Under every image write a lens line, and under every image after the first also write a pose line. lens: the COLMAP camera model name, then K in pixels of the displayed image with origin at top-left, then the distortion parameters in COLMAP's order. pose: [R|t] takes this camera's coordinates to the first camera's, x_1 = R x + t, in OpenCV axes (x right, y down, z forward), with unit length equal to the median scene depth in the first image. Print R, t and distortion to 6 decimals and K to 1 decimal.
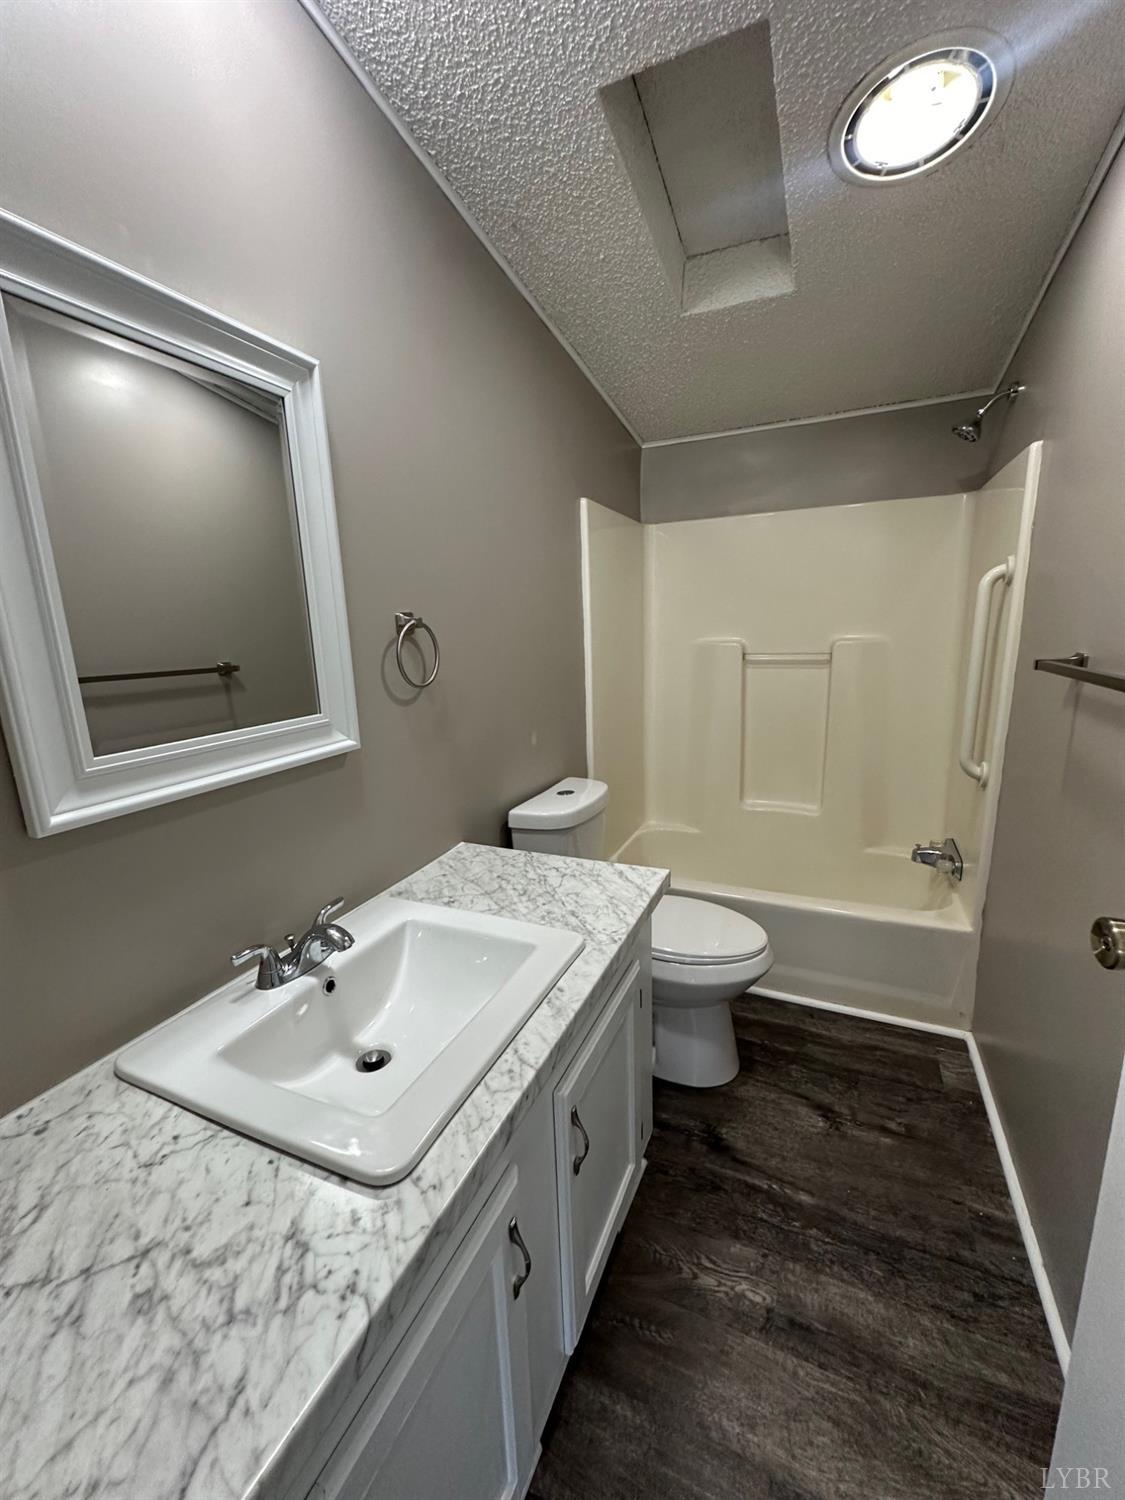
lens RADIAL K [[597.4, 0, 562.5], [0, 597.4, 750.0], [0, 0, 1]] dist [-0.003827, 0.000681]
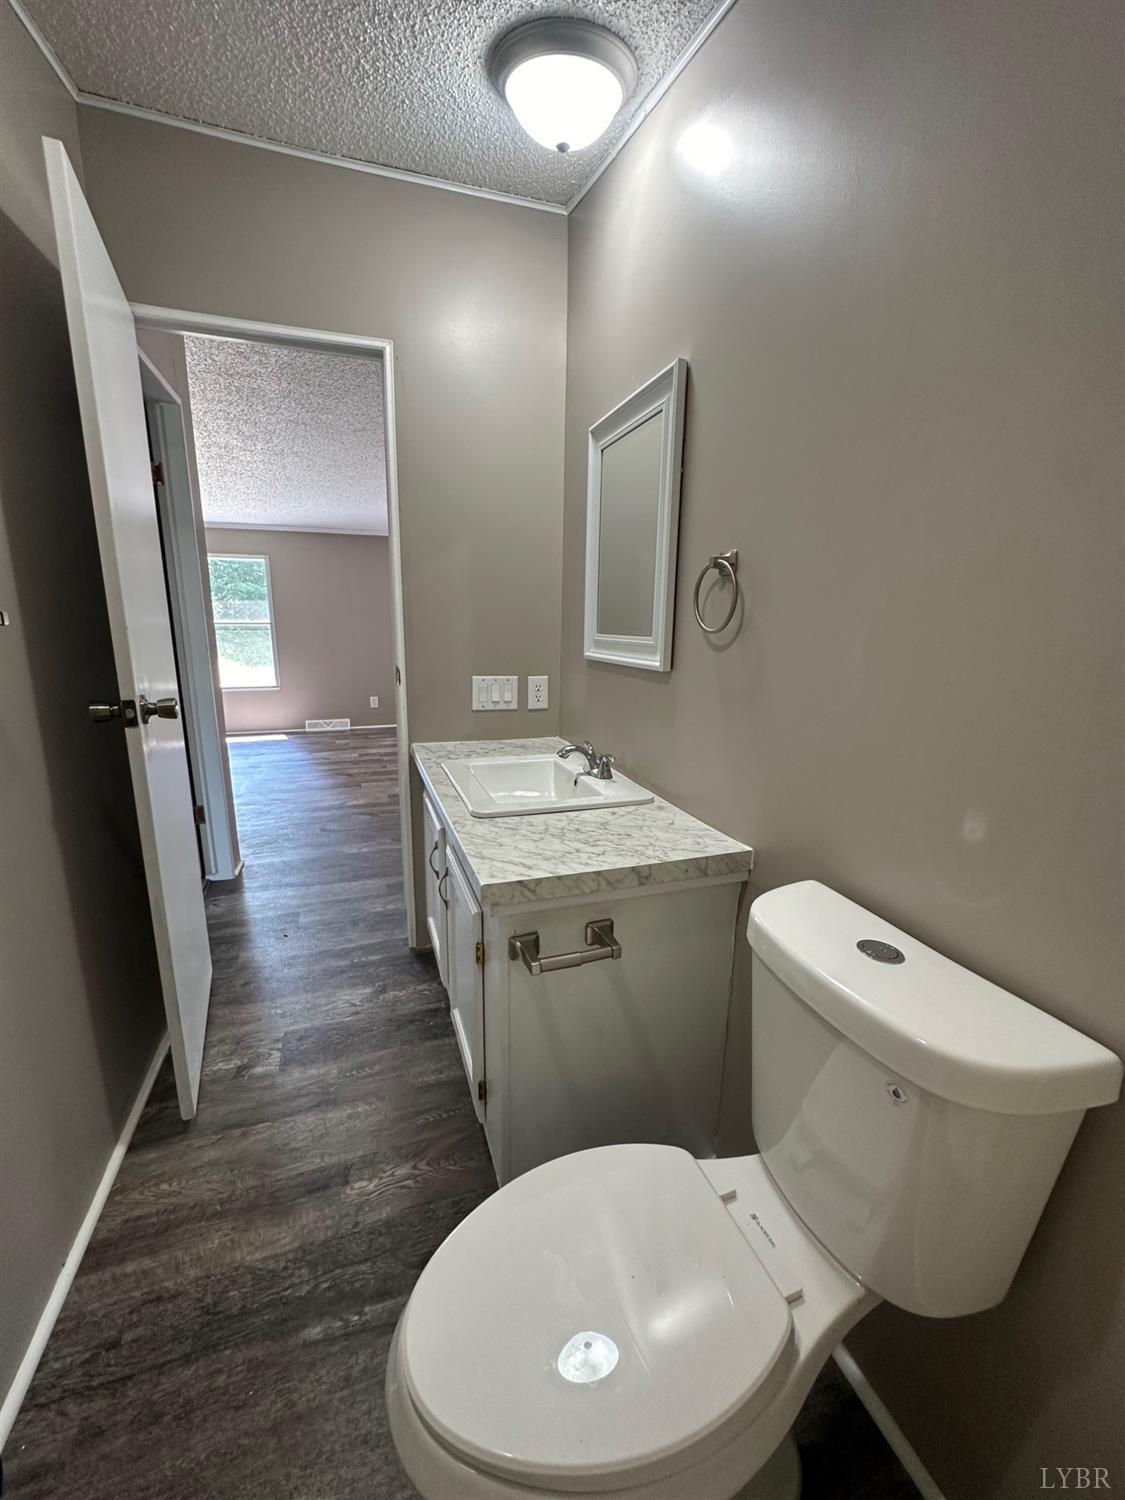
lens RADIAL K [[601.0, 0, 562.5], [0, 601.0, 750.0], [0, 0, 1]] dist [0.000176, 0.000175]
pose [[-0.724779, 0.171252, -0.667359, 0.620423], [-0.129493, 0.917497, 0.376074, -0.273187], [0.676703, 0.358989, -0.642806, 1.588169]]
